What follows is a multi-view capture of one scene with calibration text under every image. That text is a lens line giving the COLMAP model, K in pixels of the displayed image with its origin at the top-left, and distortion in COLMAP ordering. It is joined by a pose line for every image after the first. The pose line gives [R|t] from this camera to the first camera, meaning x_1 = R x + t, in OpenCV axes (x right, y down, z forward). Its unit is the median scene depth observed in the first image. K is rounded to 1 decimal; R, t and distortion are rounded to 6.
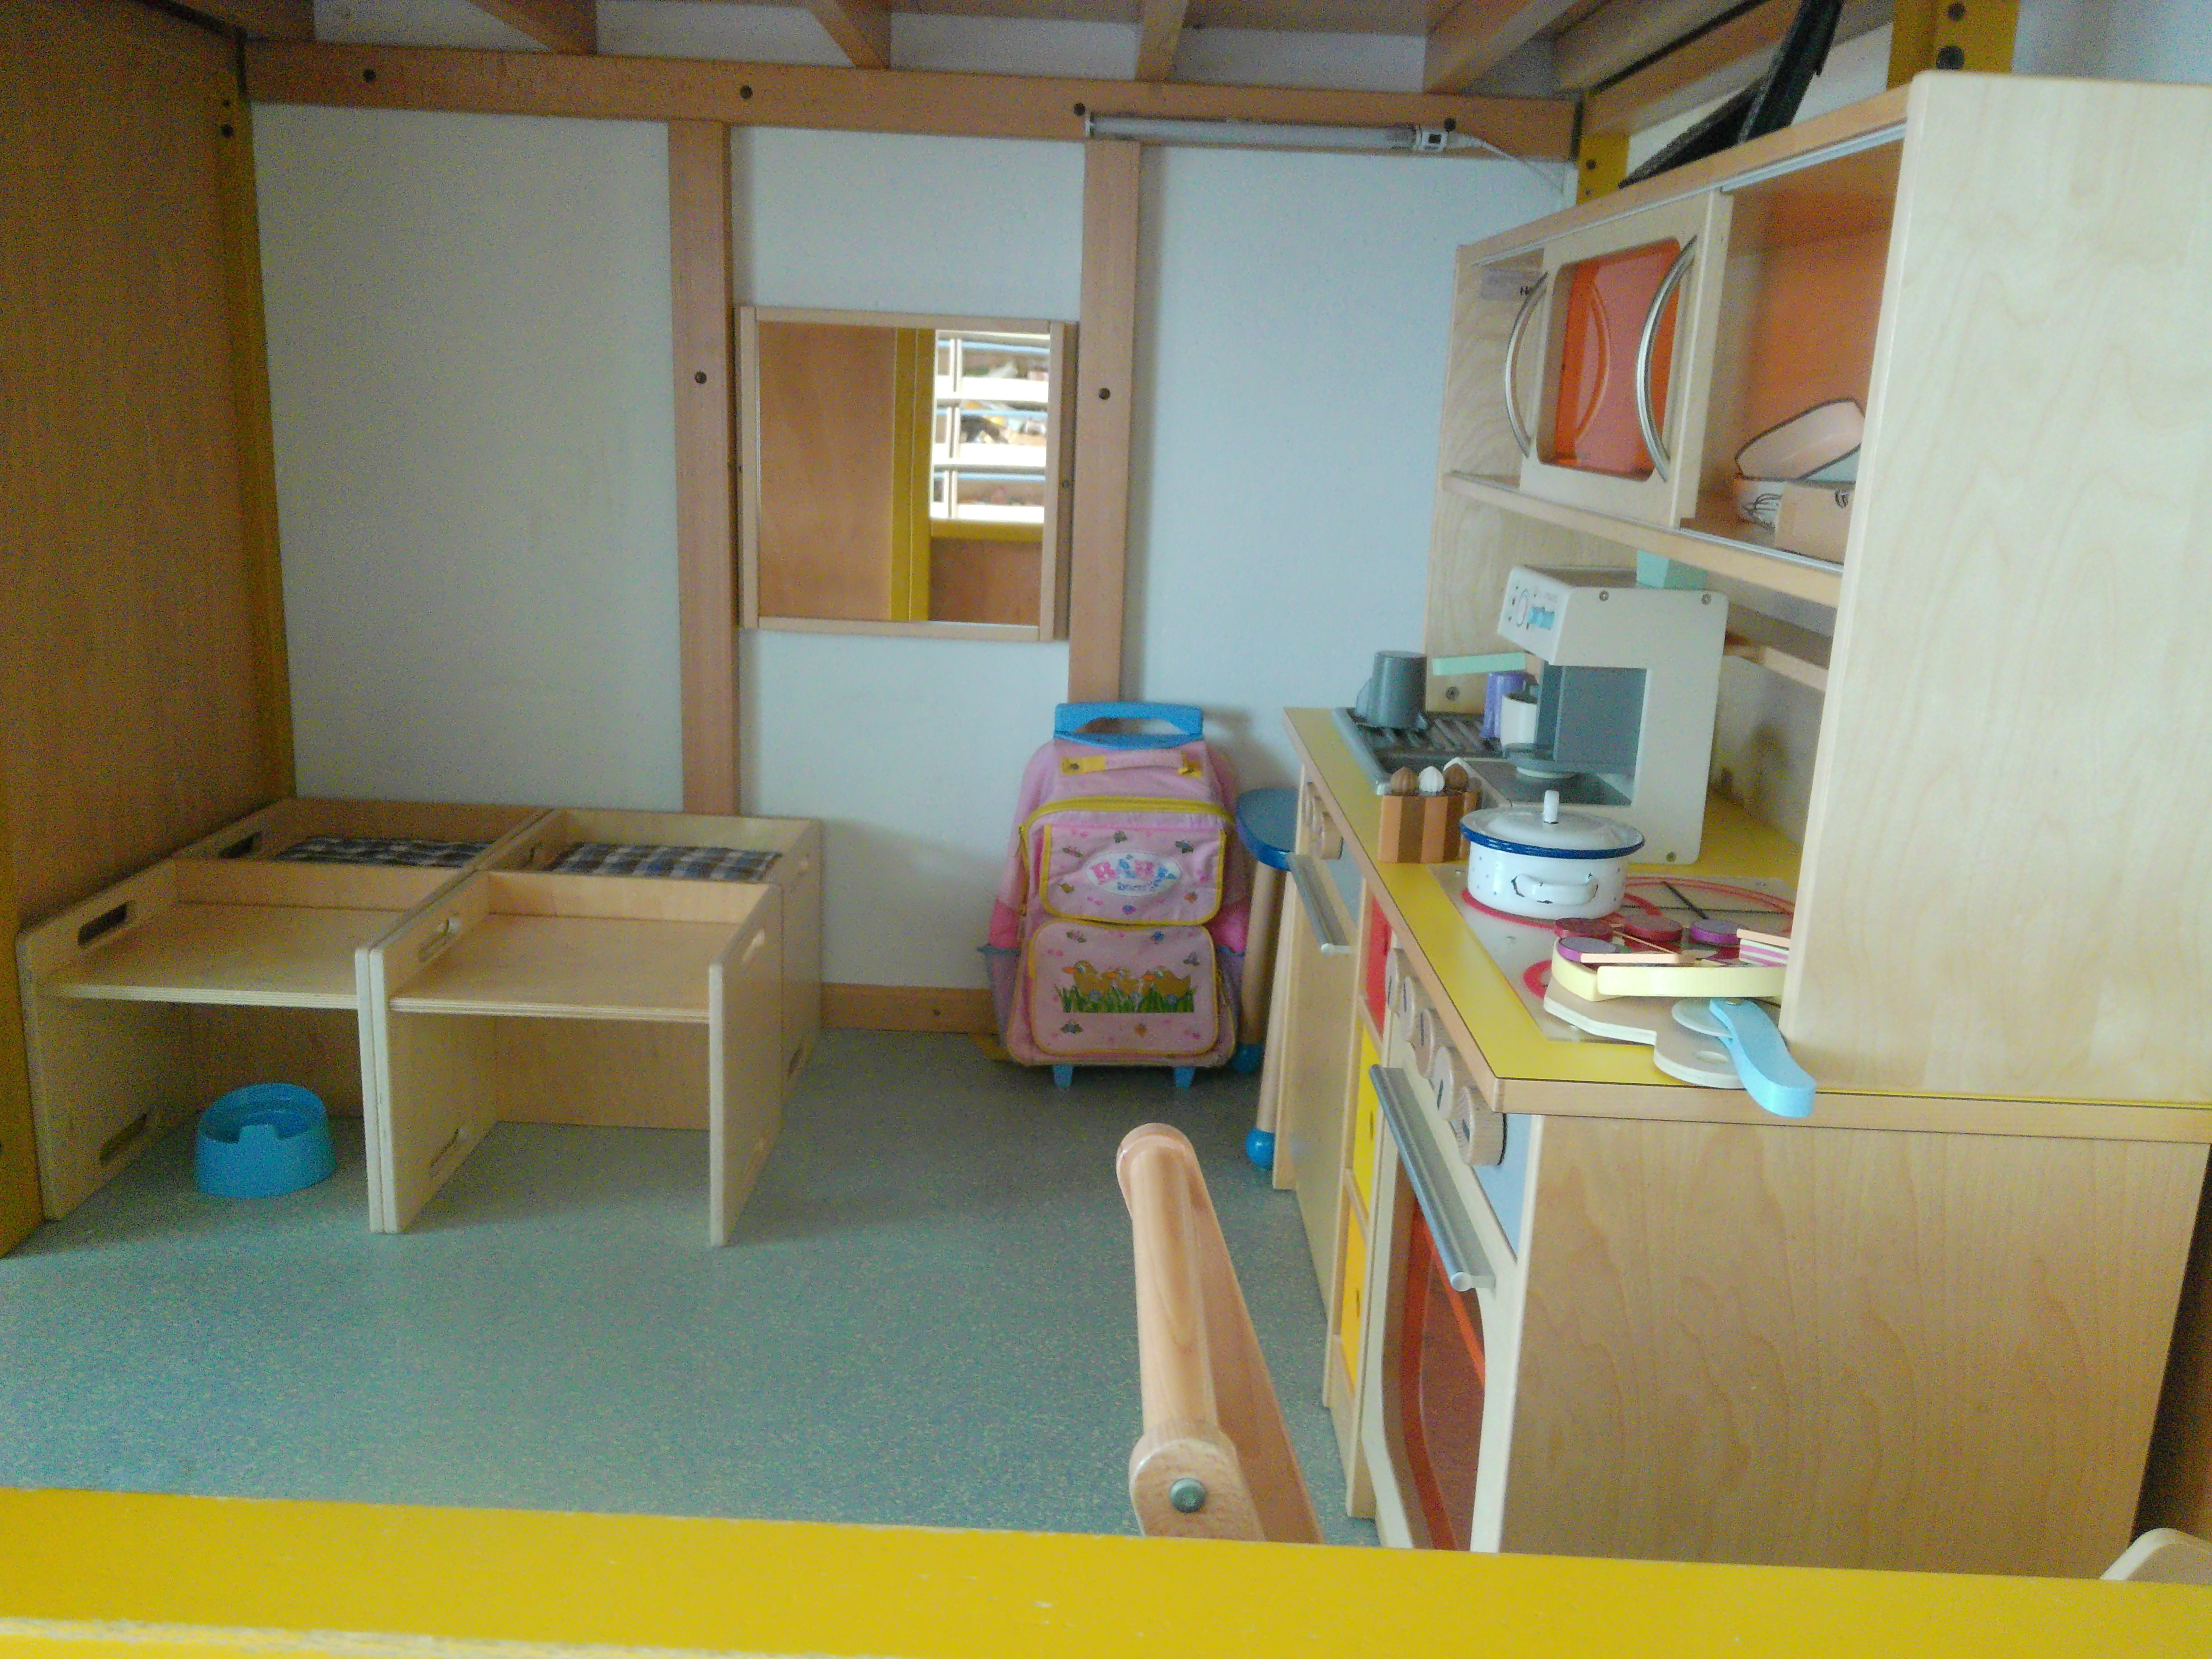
lens RADIAL K [[1794.1, 0, 1106.0], [0, 1794.1, 829.5], [0, 0, 1]] dist [0.106630, -0.177031]
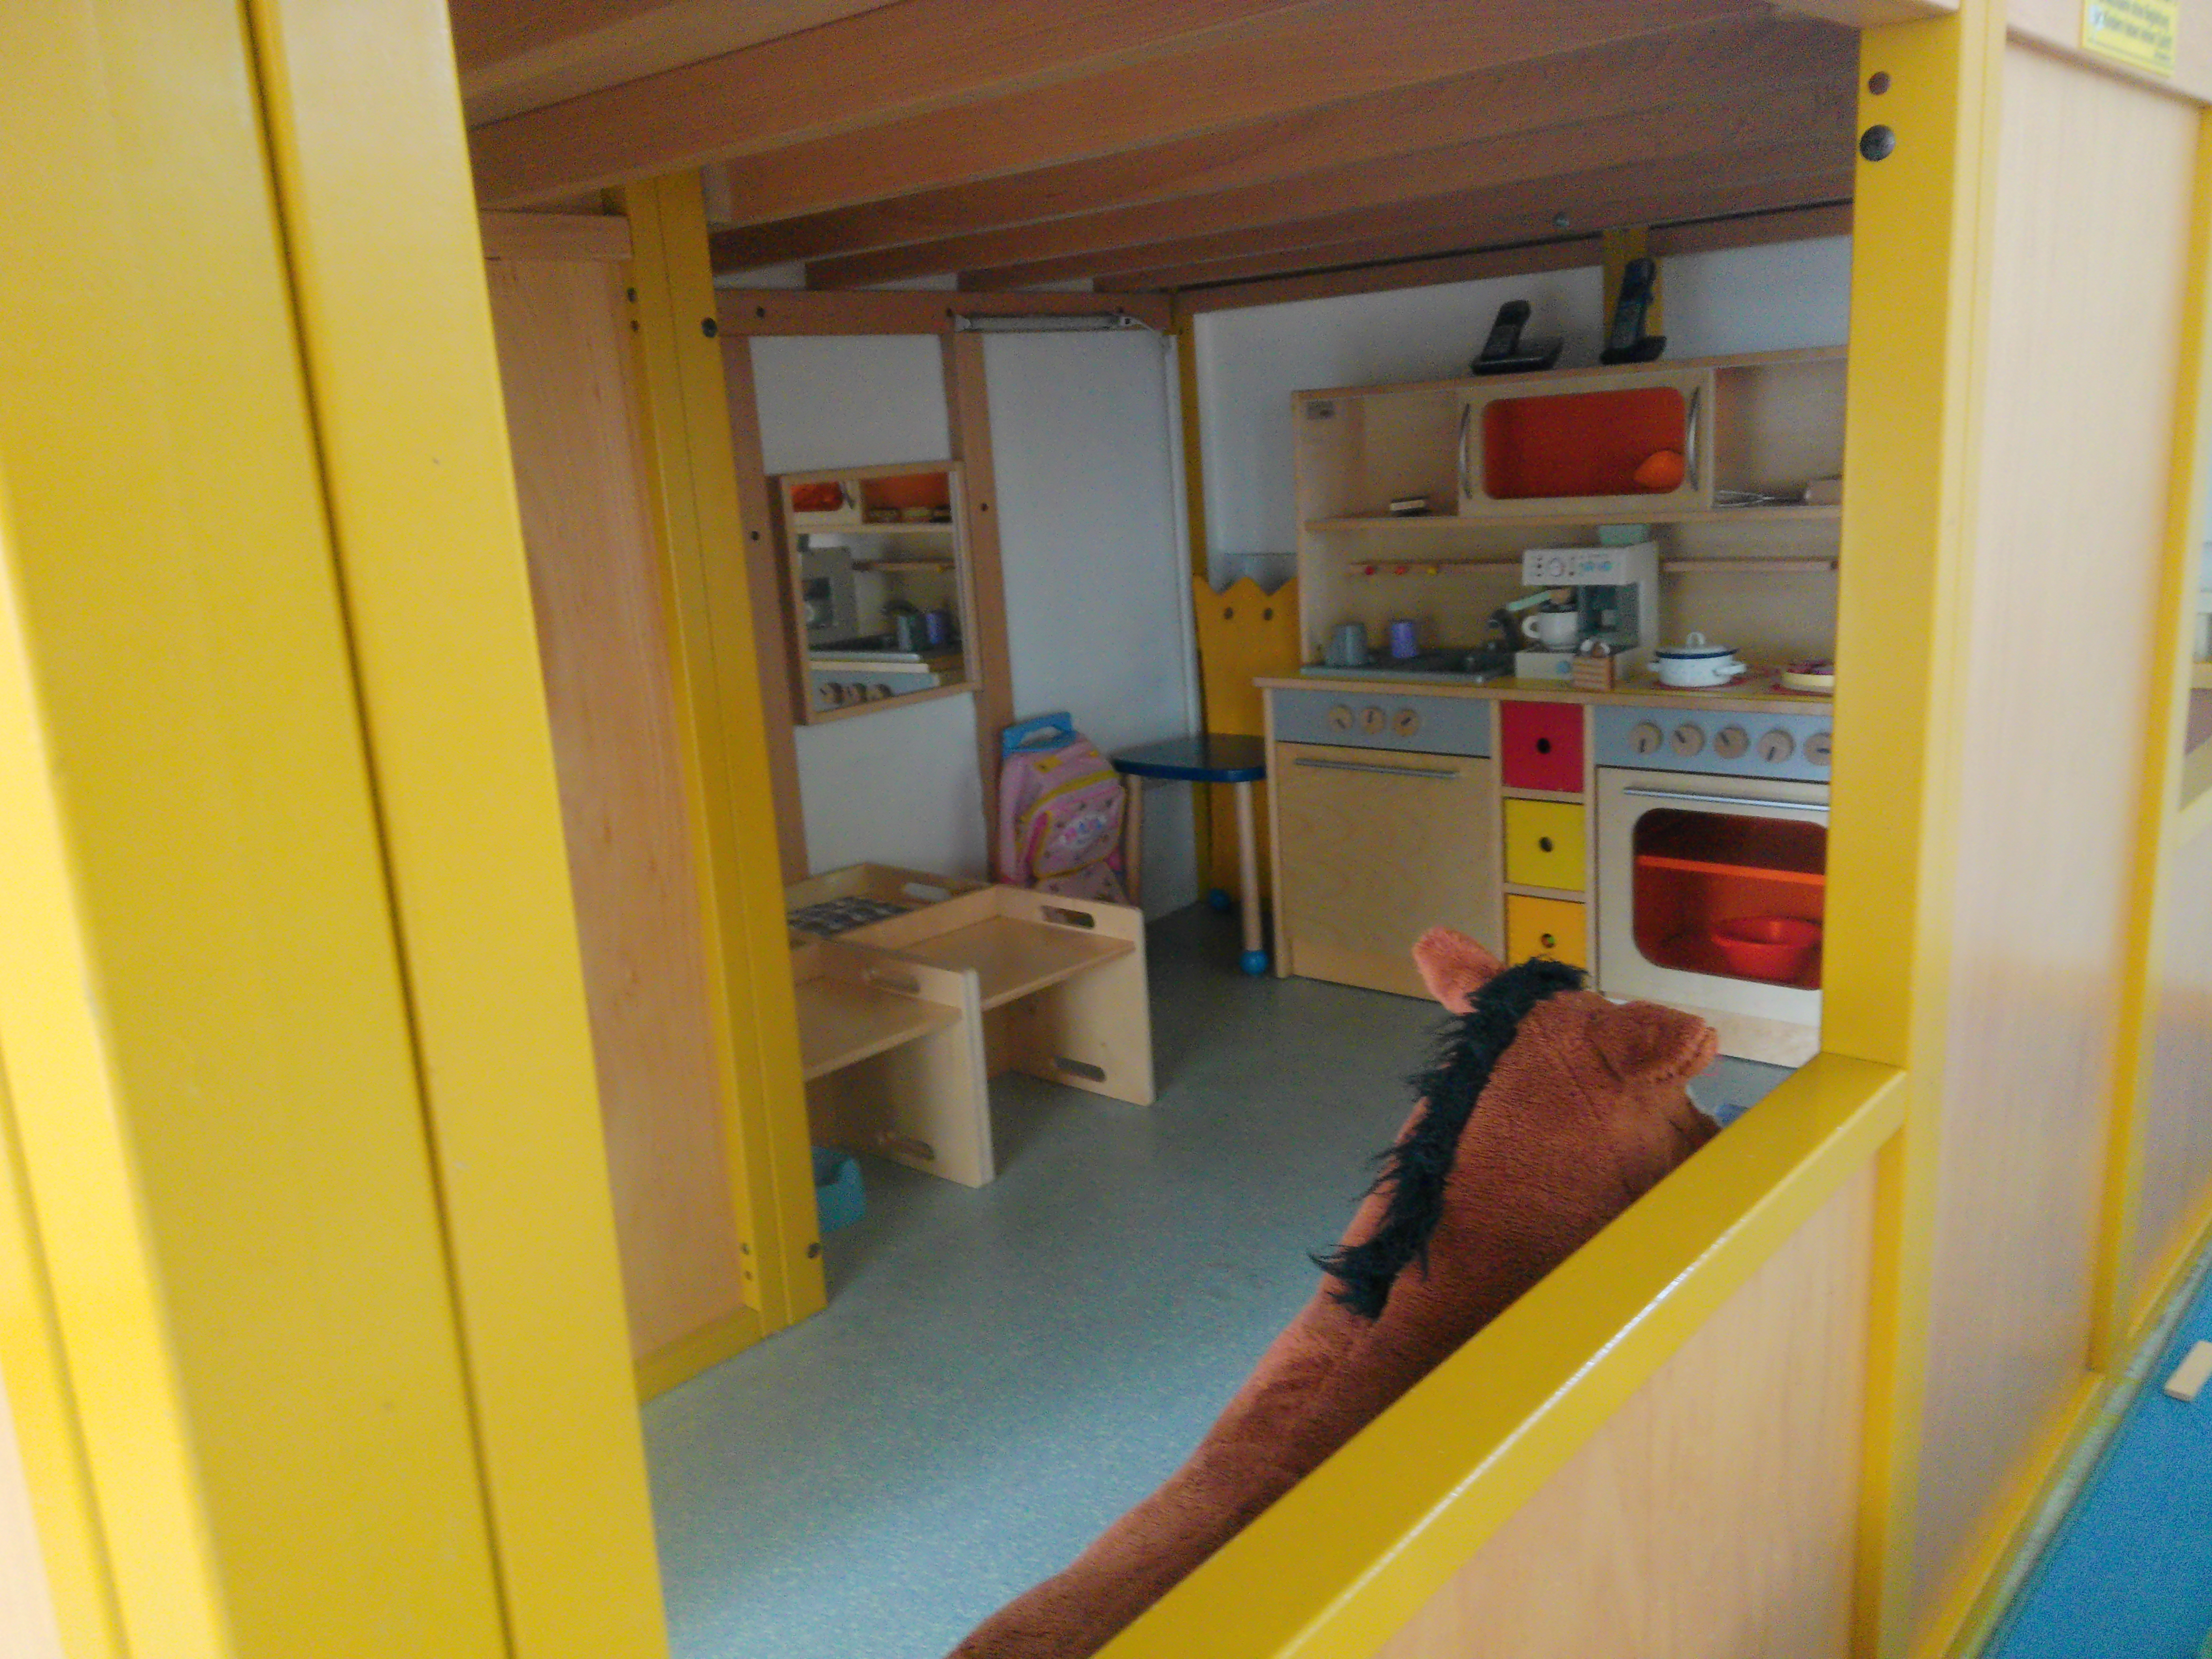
lens RADIAL K [[1794.1, 0, 1106.0], [0, 1794.1, 829.5], [0, 0, 1]] dist [0.106630, -0.177031]
pose [[0.655243, -0.254384, 0.711298, -1.013623], [0.276773, 0.956963, 0.087280, -0.098669], [-0.702889, 0.139679, 0.697450, -0.008743]]
